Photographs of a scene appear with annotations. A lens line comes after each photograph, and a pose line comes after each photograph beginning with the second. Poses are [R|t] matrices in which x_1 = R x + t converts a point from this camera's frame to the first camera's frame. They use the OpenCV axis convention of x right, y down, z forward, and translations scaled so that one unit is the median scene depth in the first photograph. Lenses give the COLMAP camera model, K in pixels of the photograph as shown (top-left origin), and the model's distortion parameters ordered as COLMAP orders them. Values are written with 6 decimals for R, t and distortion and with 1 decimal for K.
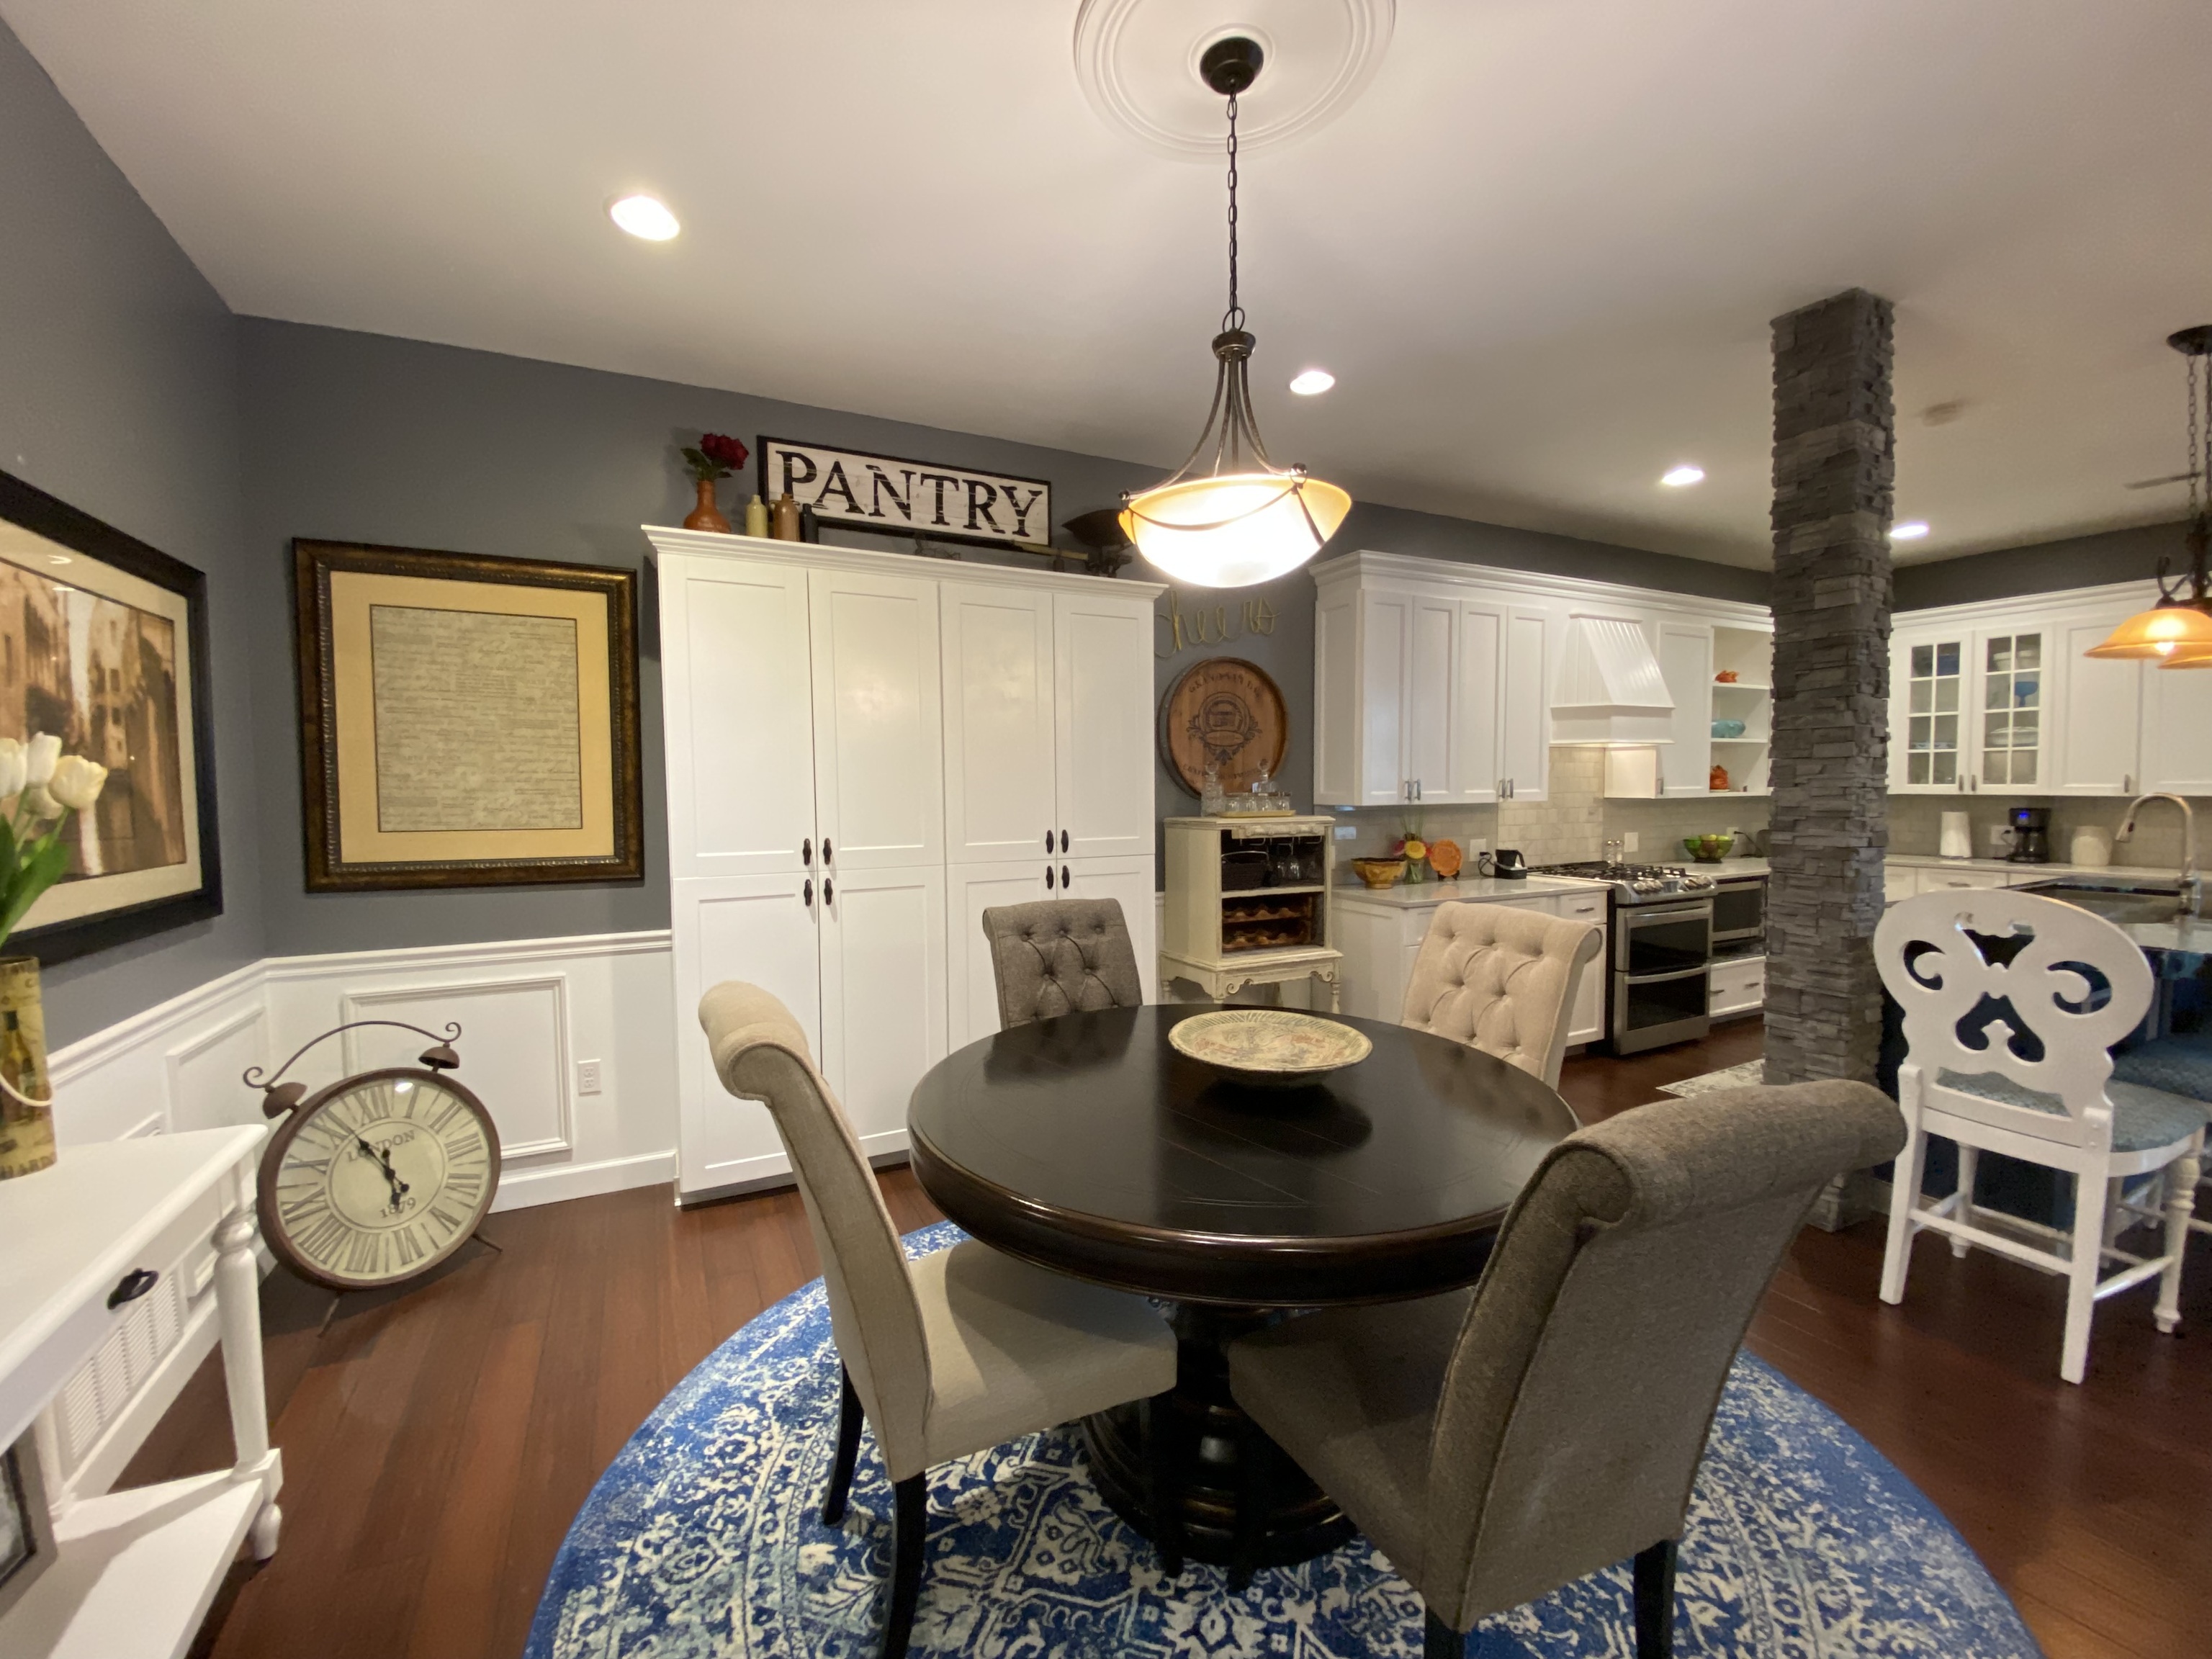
lens RADIAL K [[888.9, 0, 1113.7], [0, 888.9, 828.3], [0, 0, 1]] dist [0.045552, -0.040312]
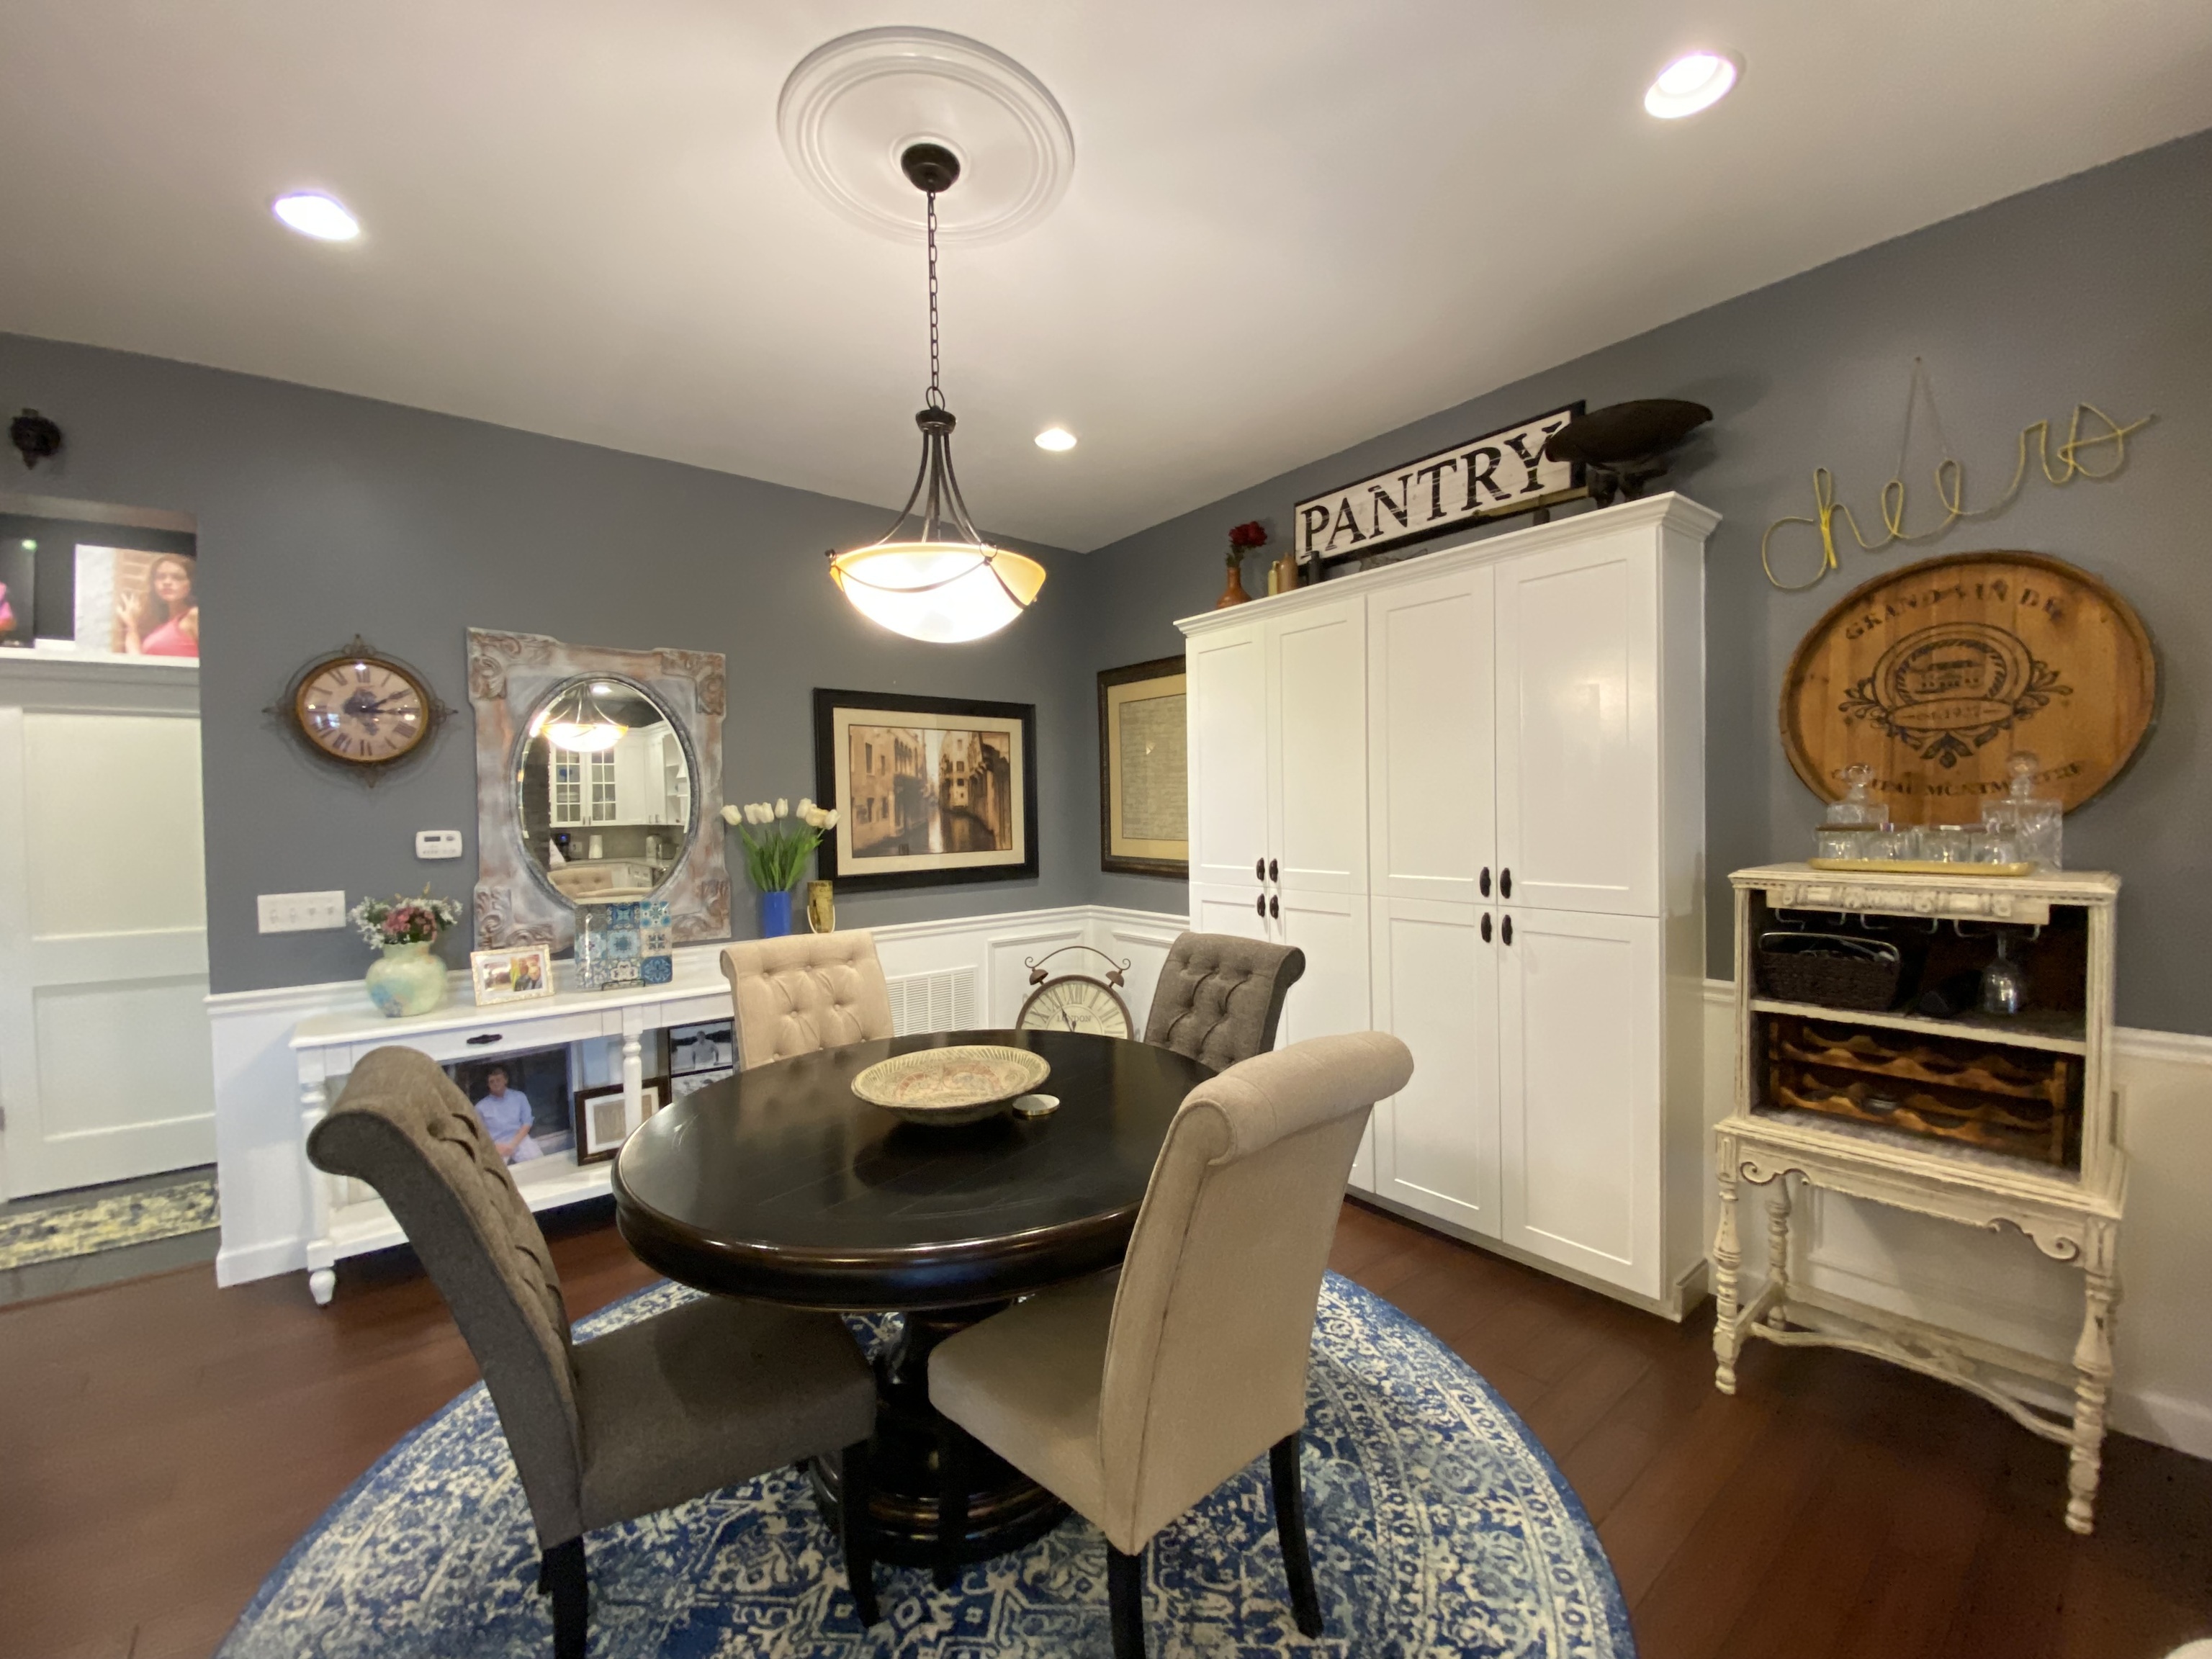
lens RADIAL K [[886.8, 0, 1109.0], [0, 886.8, 831.4], [0, 0, 1]] dist [0.024037, -0.021644]
pose [[0.202898, 0.032054, -0.978675, 0.615649], [-0.027446, 0.999258, 0.027038, -0.040458], [0.978815, 0.021375, 0.203627, 0.496075]]
